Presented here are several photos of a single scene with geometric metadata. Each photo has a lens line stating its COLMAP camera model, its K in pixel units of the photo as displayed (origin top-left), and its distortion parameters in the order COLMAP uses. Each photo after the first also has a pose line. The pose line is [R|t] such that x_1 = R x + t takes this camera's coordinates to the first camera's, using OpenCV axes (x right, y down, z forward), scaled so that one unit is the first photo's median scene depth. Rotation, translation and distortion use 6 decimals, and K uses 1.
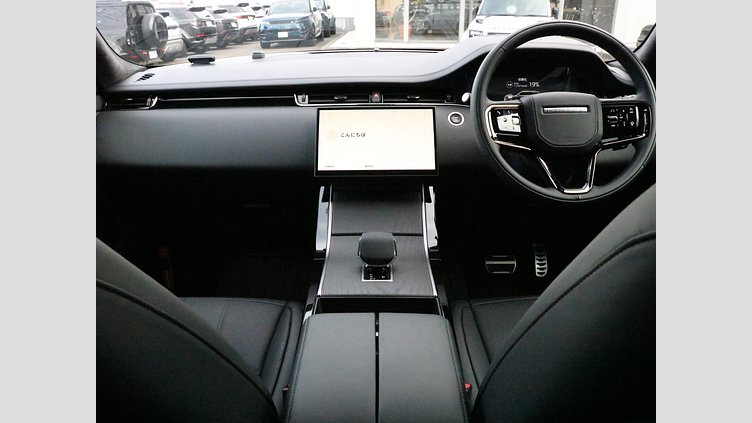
lens RADIAL K [[668.8, 0, 376.0], [0, 668.8, 211.5], [0, 0, 1]] dist [0.004083, 0.000373]
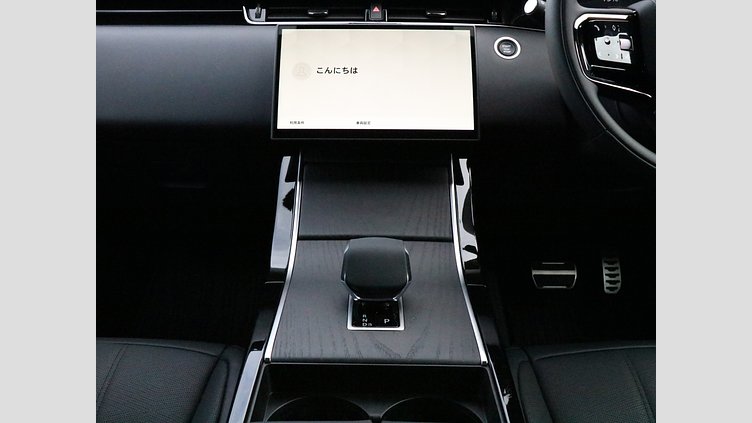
lens RADIAL K [[796.5, 0, 376.0], [0, 796.5, 211.5], [0, 0, 1]] dist [-0.006770, -0.001917]
pose [[0.999884, 0.013039, 0.007843, -0.003672], [-0.013249, 0.999538, 0.027340, -0.008862], [-0.007483, -0.027441, 0.999595, 0.296267]]
